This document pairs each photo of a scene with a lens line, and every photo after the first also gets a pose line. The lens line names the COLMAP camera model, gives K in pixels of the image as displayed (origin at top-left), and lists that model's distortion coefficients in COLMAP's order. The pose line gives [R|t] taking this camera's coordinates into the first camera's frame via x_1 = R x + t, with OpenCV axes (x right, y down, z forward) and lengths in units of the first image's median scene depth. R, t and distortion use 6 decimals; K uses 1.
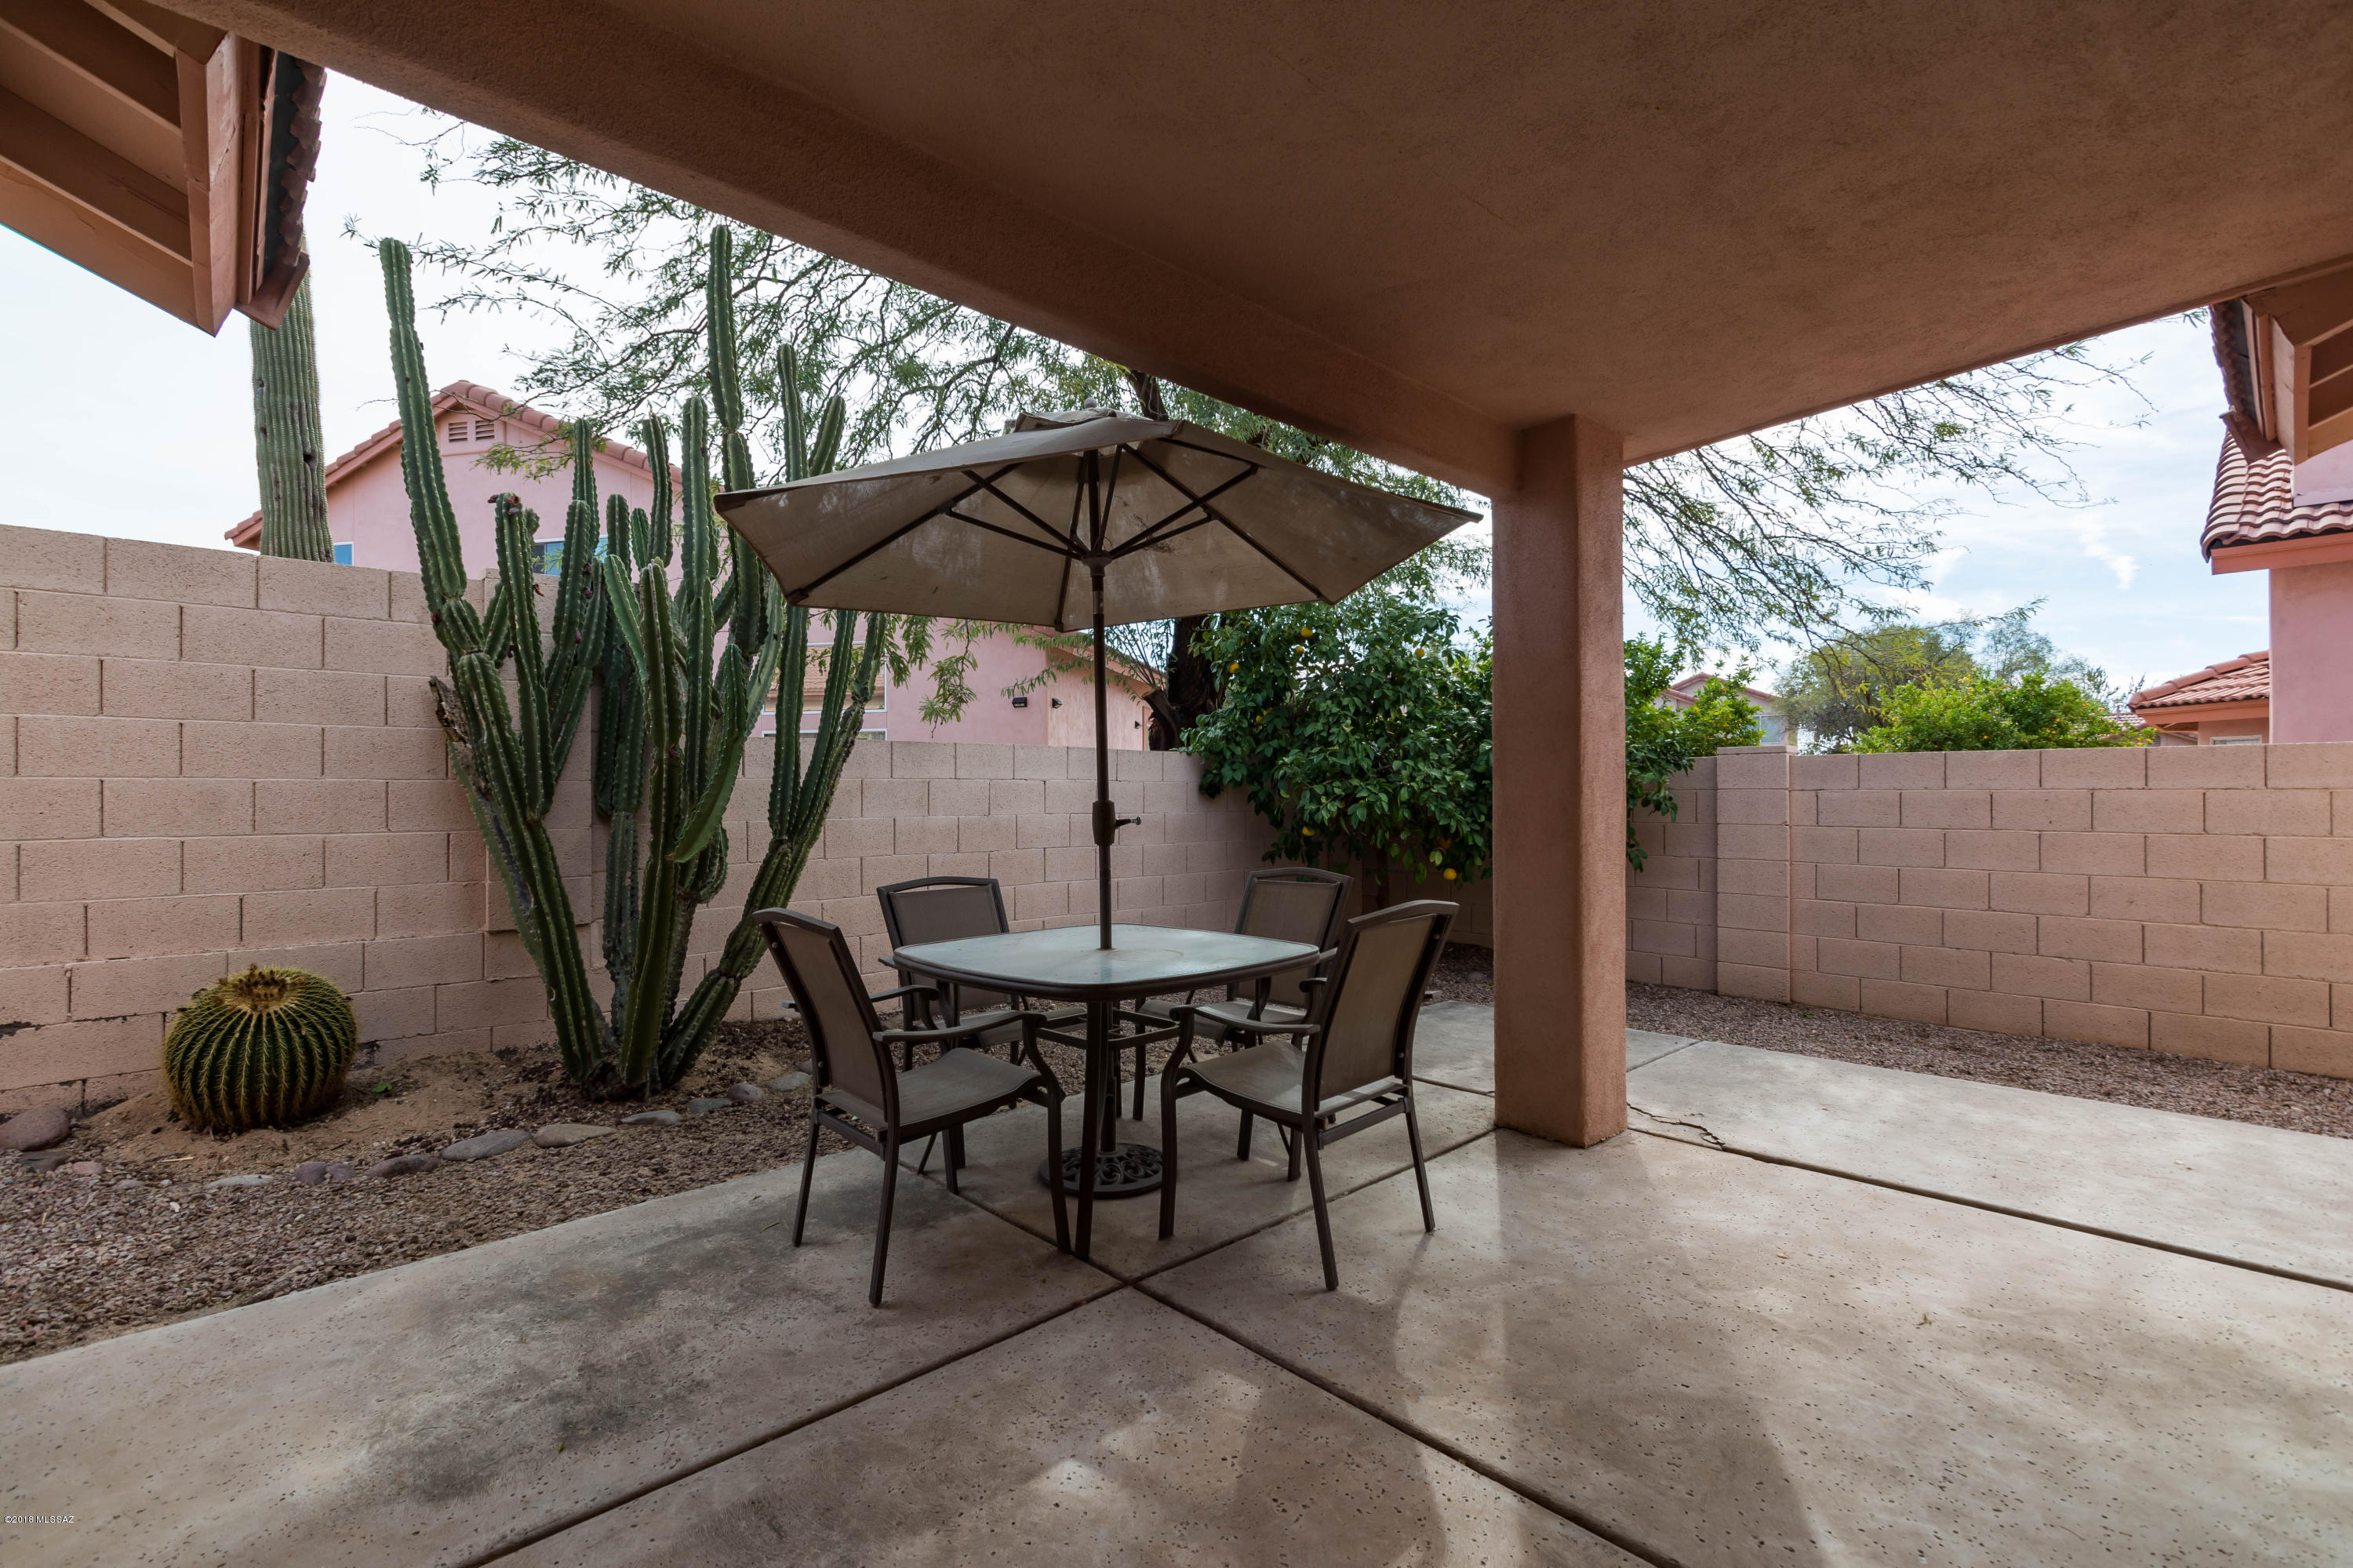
lens RADIAL K [[1034.2, 0, 1173.3], [0, 1034.2, 783.3], [0, 0, 1]] dist [0.002032, -0.001021]
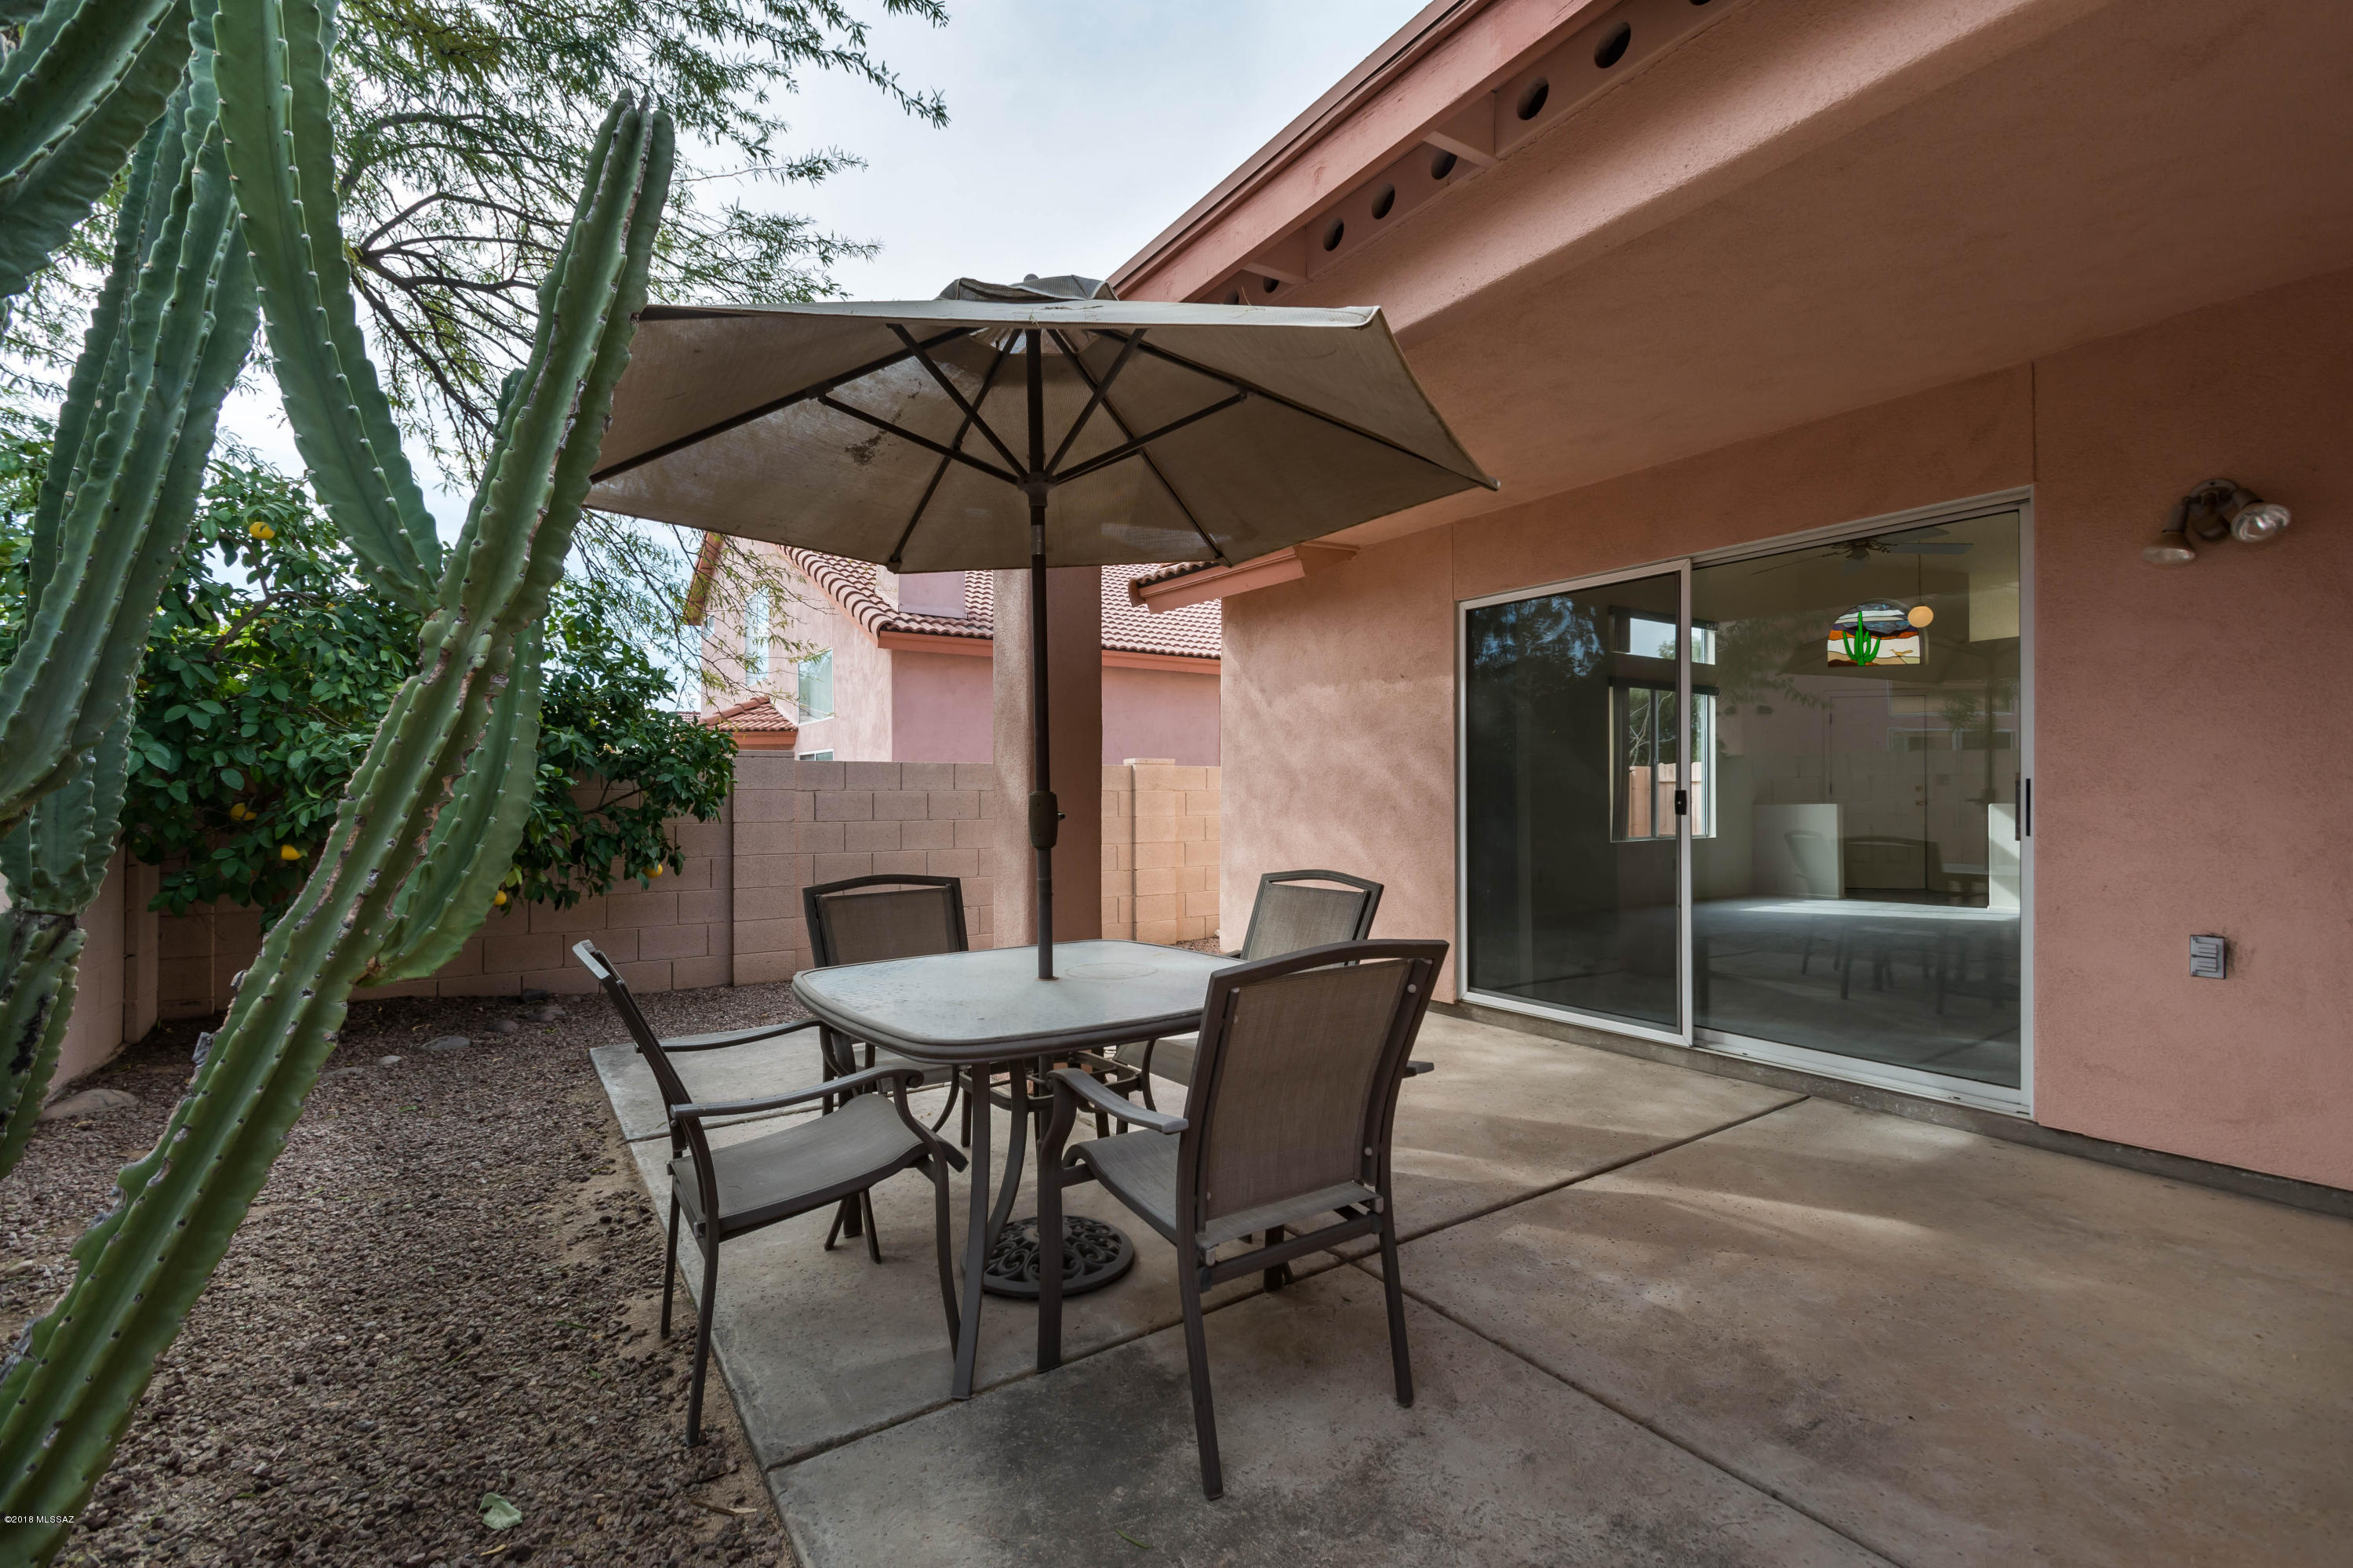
lens RADIAL K [[1023.3, 0, 1166.7], [0, 1023.3, 792.0], [0, 0, 1]] dist [-0.001243, -0.000050]
pose [[0.157070, 0.007496, 0.987559, -1.285322], [-0.008971, 0.999941, -0.006164, 0.032708], [-0.987547, -0.007891, 0.157128, 1.224003]]
